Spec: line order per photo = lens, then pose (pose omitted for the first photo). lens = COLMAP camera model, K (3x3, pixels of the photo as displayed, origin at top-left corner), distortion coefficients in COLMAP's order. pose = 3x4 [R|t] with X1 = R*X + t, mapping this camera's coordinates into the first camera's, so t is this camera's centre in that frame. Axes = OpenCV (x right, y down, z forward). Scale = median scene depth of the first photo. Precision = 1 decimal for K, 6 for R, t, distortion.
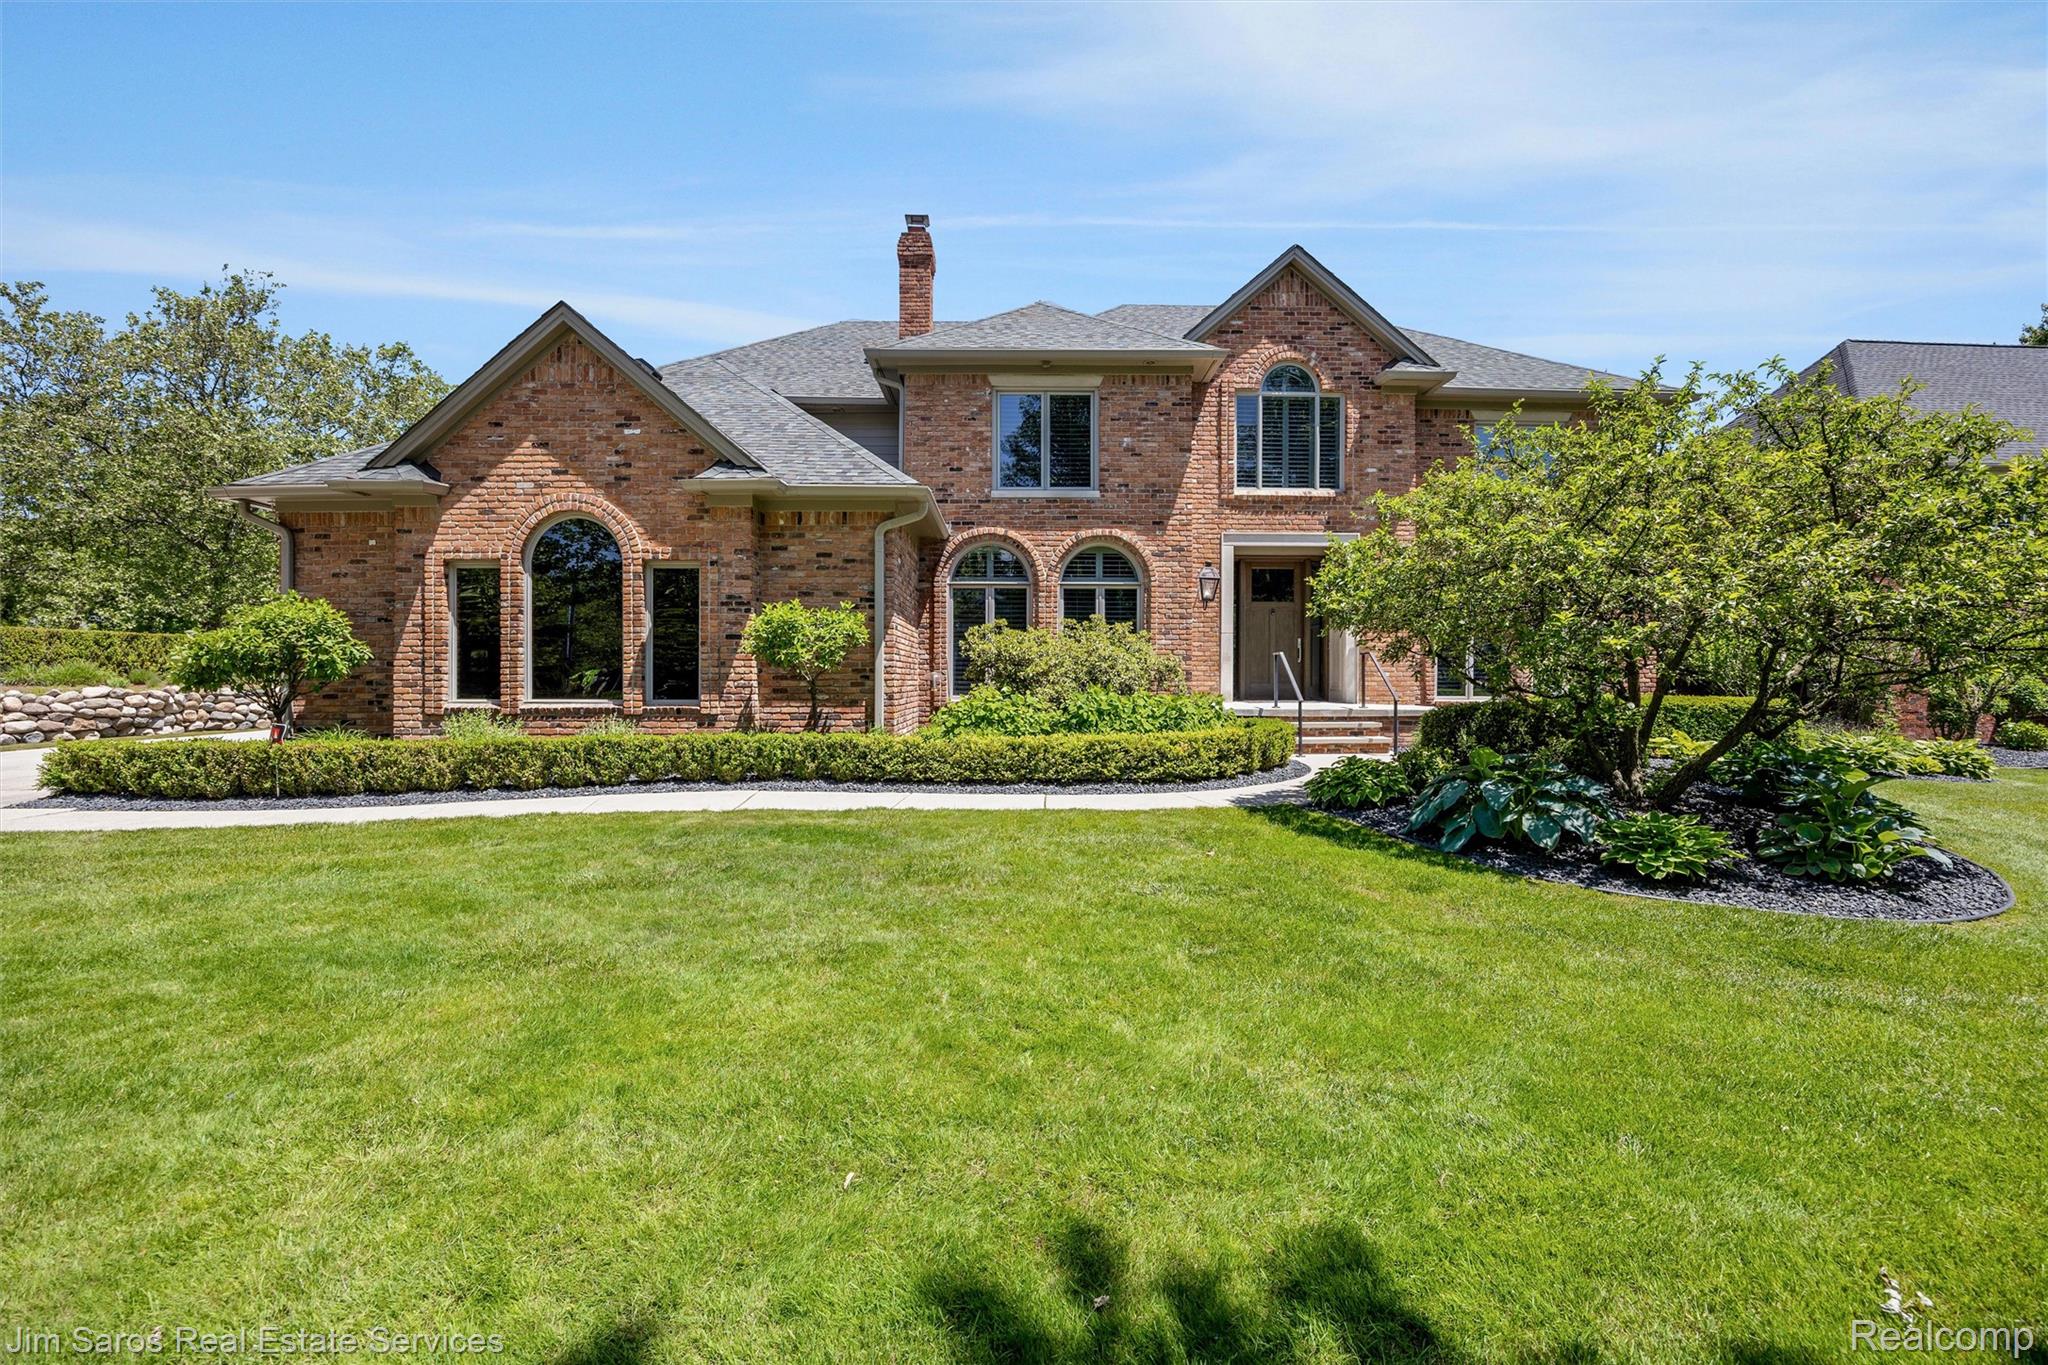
lens RADIAL K [[798.4, 0, 1024.0], [0, 798.4, 685.2], [0, 0, 1]] dist [-0.019943, -0.000017]
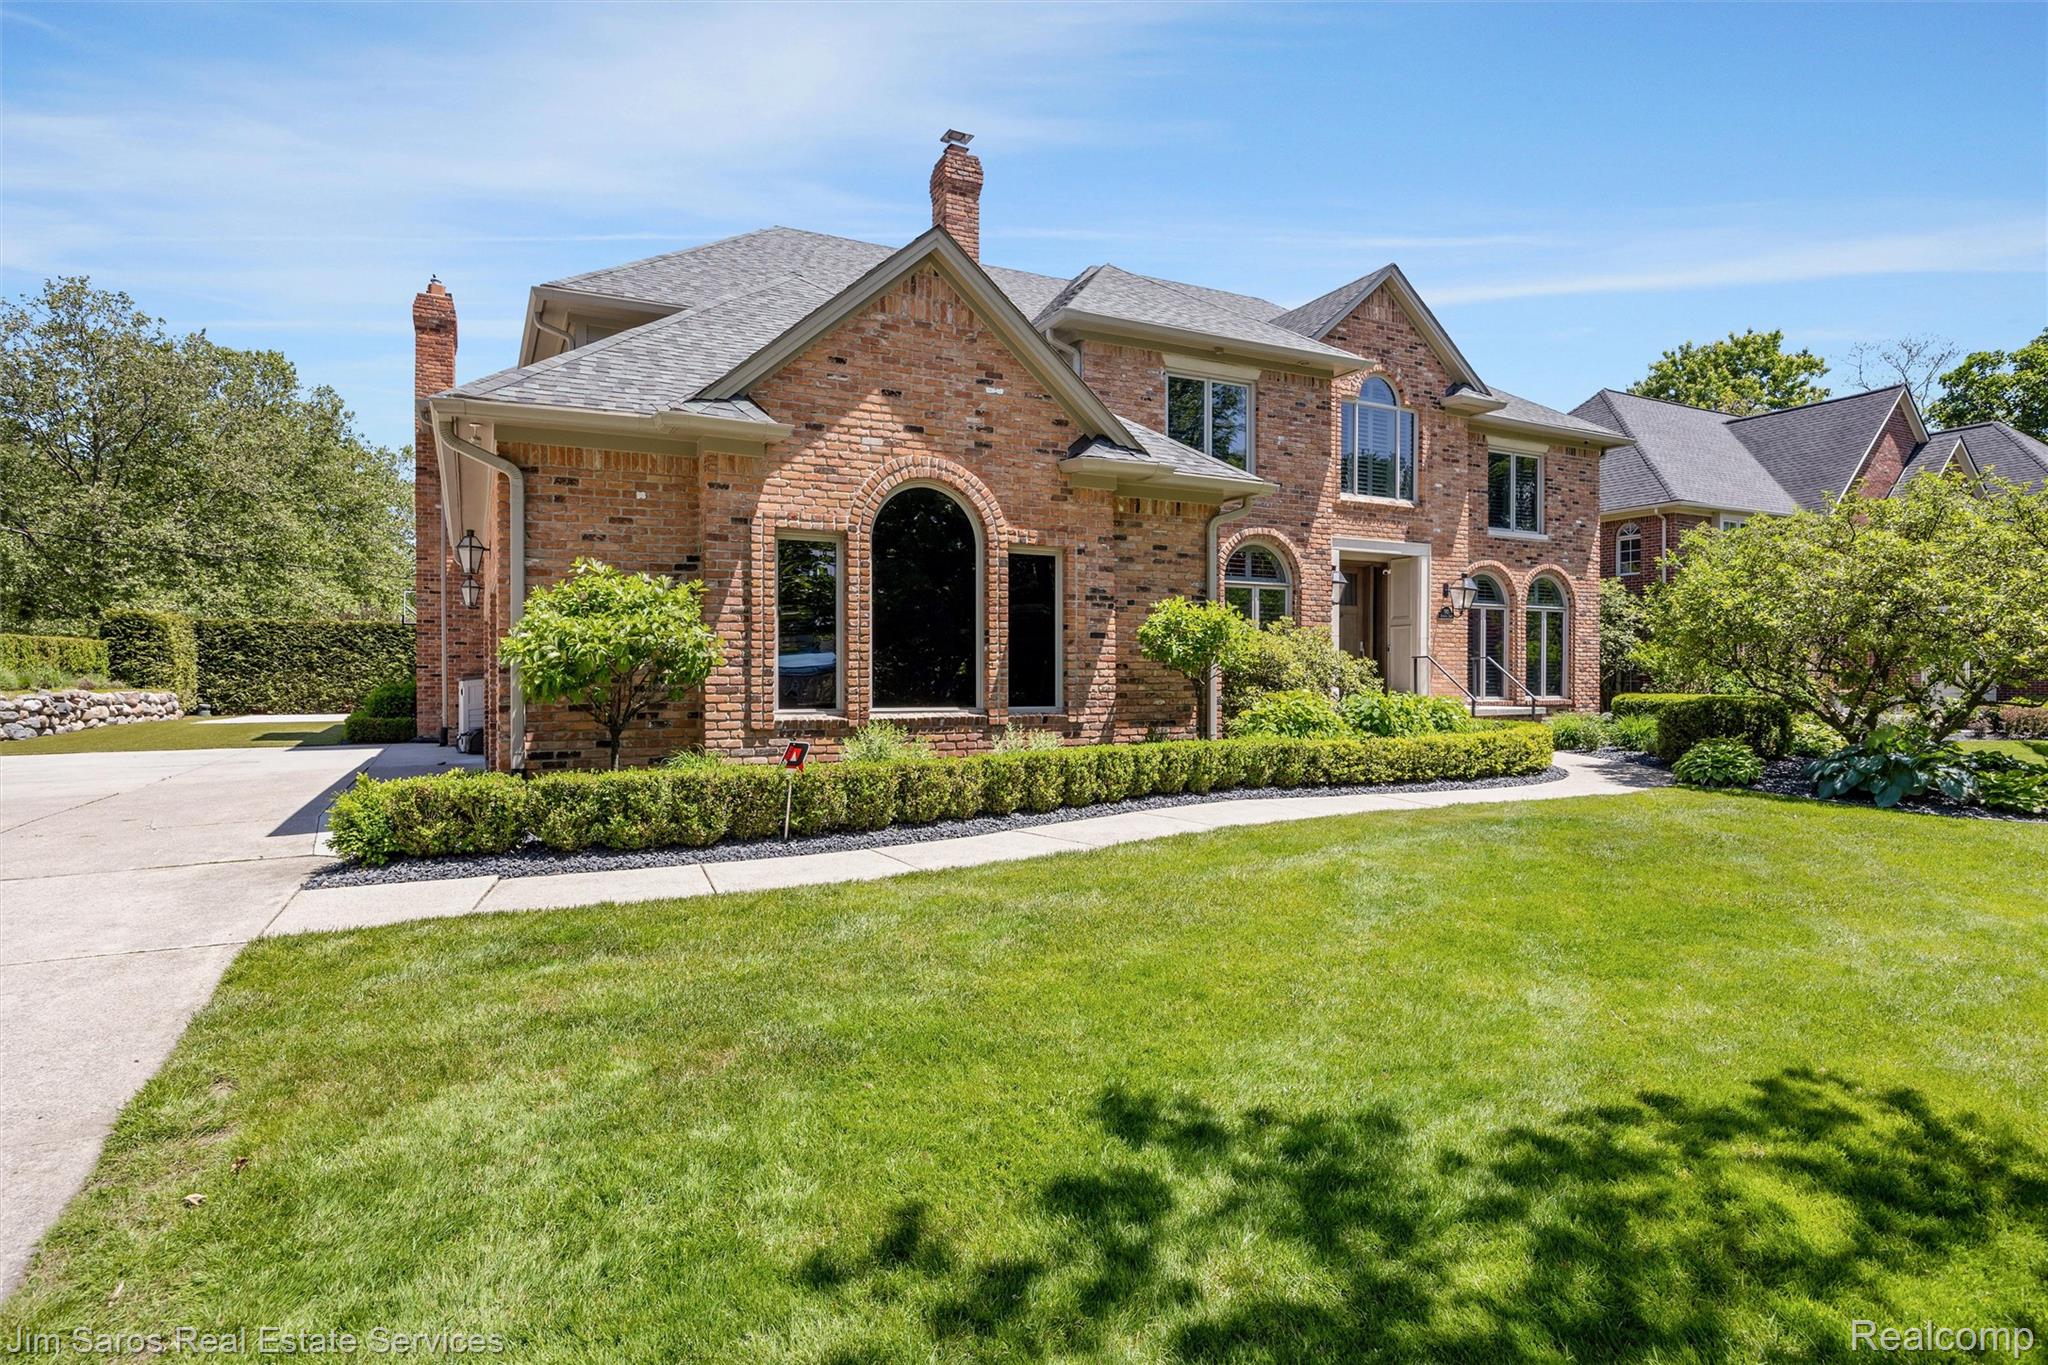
lens RADIAL K [[991.4, 0, 1024.3], [0, 991.4, 683.4], [0, 0, 1]] dist [0.000851, -0.000192]
pose [[0.912923, -0.001996, 0.408126, -0.893661], [0.004544, 0.999976, -0.005273, -0.001551], [-0.408106, 0.006668, 0.912910, 0.021803]]
